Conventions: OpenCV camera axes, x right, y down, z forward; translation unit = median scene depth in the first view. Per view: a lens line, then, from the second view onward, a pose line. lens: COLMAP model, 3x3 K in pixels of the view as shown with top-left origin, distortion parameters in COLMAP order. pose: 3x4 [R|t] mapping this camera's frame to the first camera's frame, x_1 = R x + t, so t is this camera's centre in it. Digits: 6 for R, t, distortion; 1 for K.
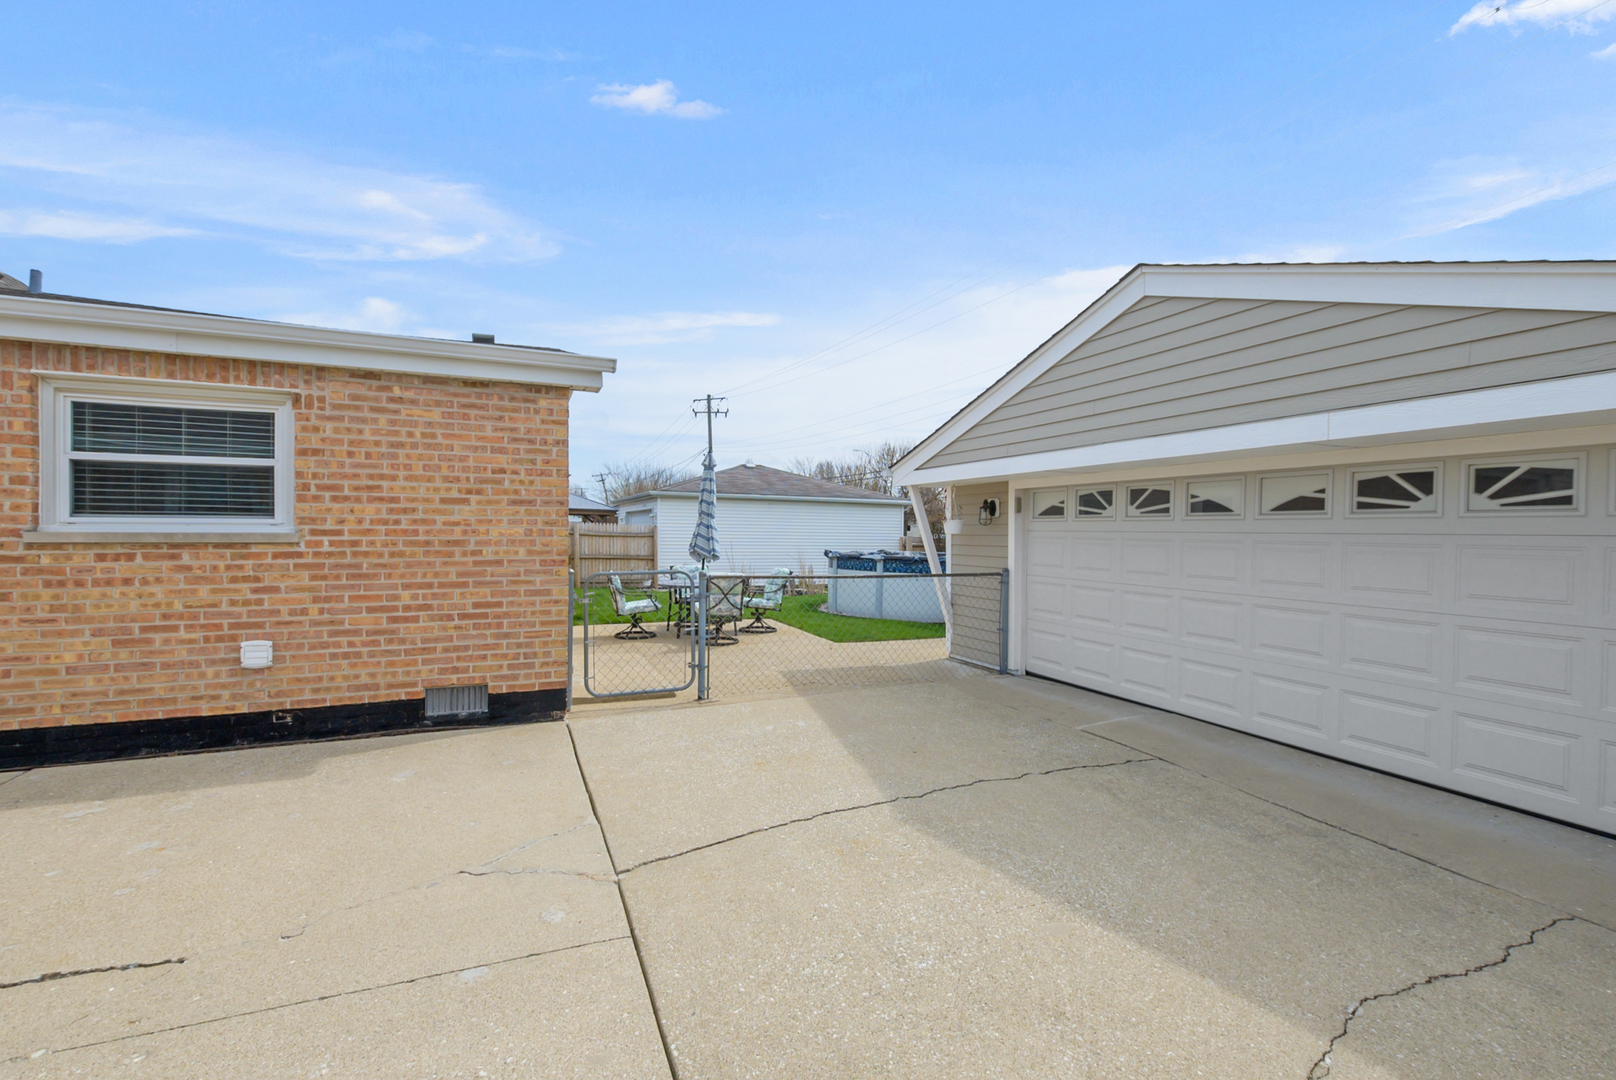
lens RADIAL K [[720.8, 0, 811.2], [0, 720.8, 531.9], [0, 0, 1]] dist [0.003127, -0.001020]
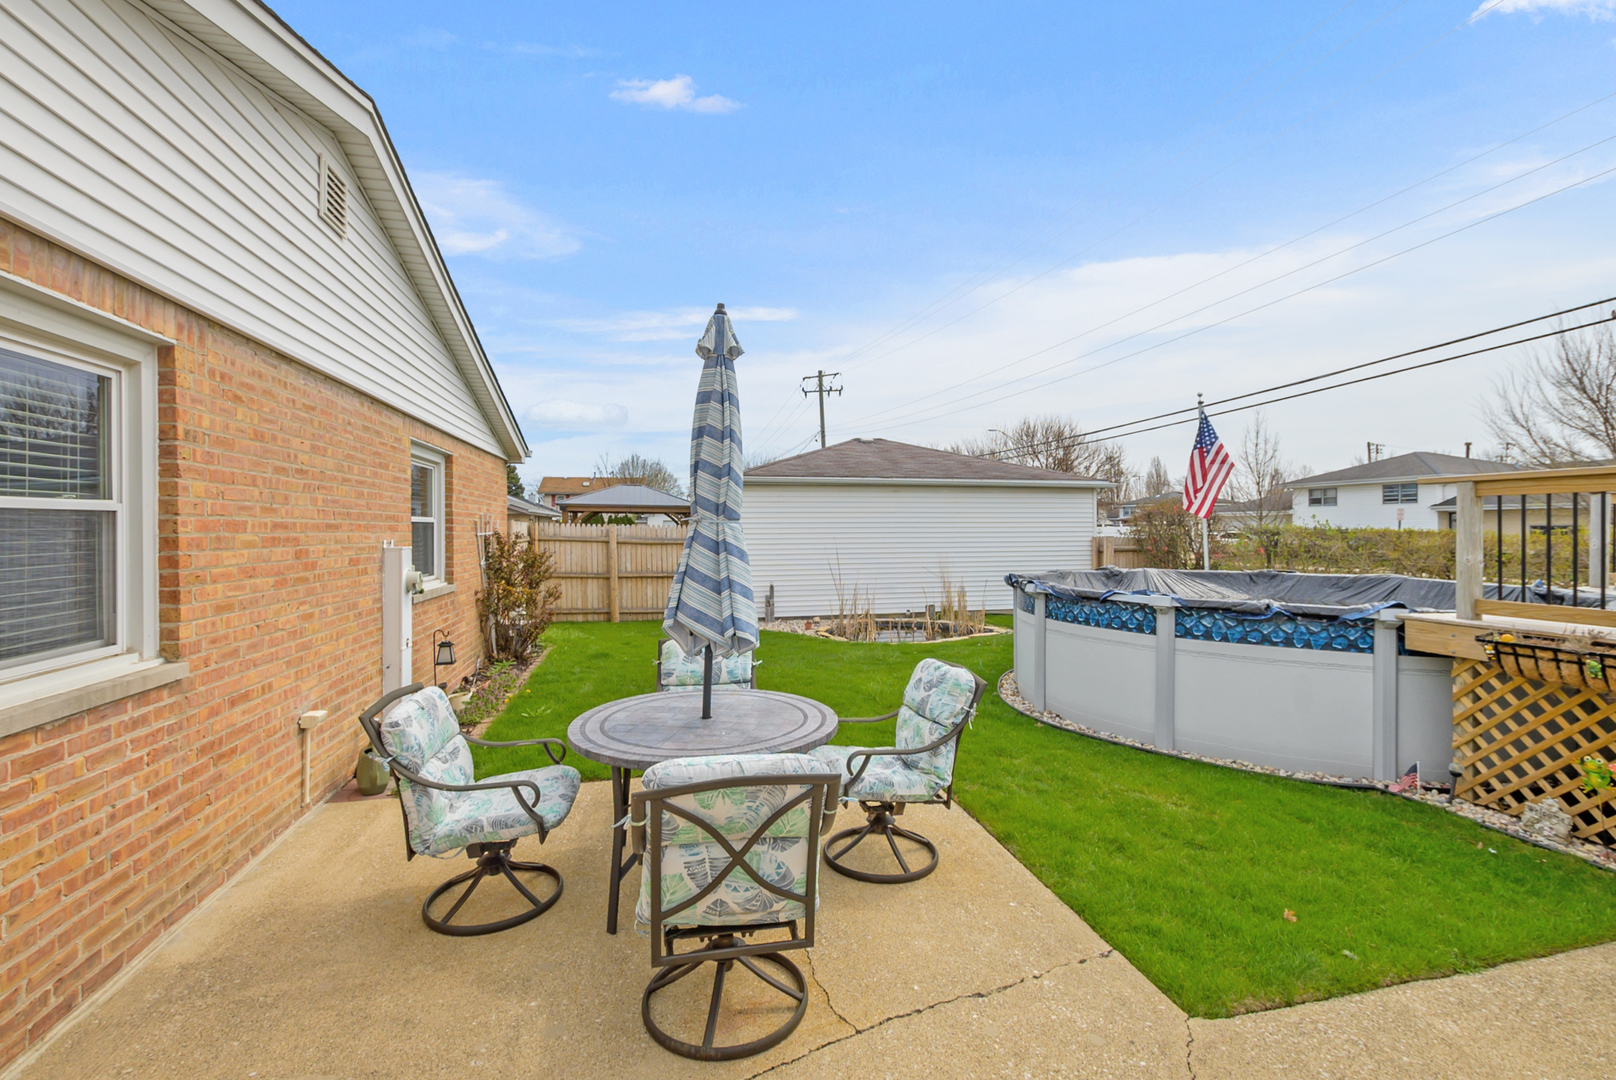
lens RADIAL K [[720.8, 0, 811.2], [0, 720.8, 531.9], [0, 0, 1]] dist [0.003127, -0.001020]
pose [[0.985655, -0.017566, -0.167858, -0.096915], [0.019008, 0.999795, 0.006990, -0.029959], [0.167701, -0.010081, 0.985786, 1.365595]]
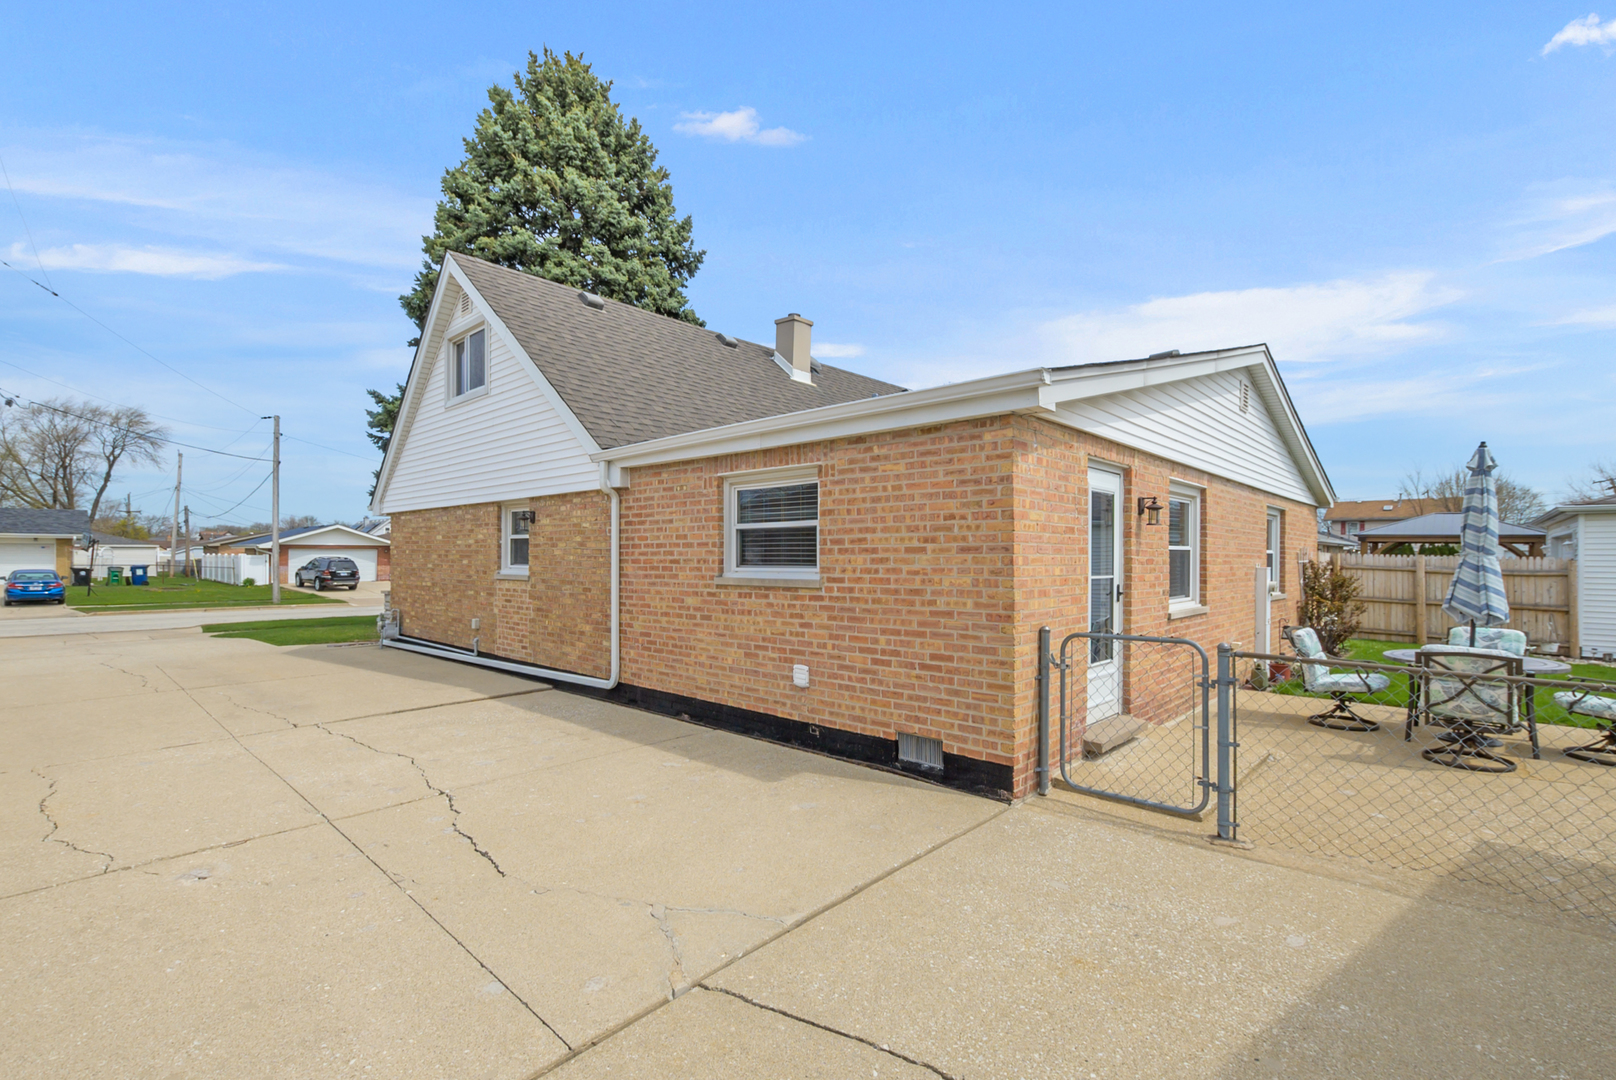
lens RADIAL K [[719.7, 0, 806.9], [0, 719.7, 553.0], [0, 0, 1]] dist [0.002474, -0.000223]
pose [[0.409851, -0.014961, -0.912030, 0.356068], [0.002204, 0.999879, -0.015412, -0.023798], [0.912150, 0.004306, 0.409834, 0.452076]]
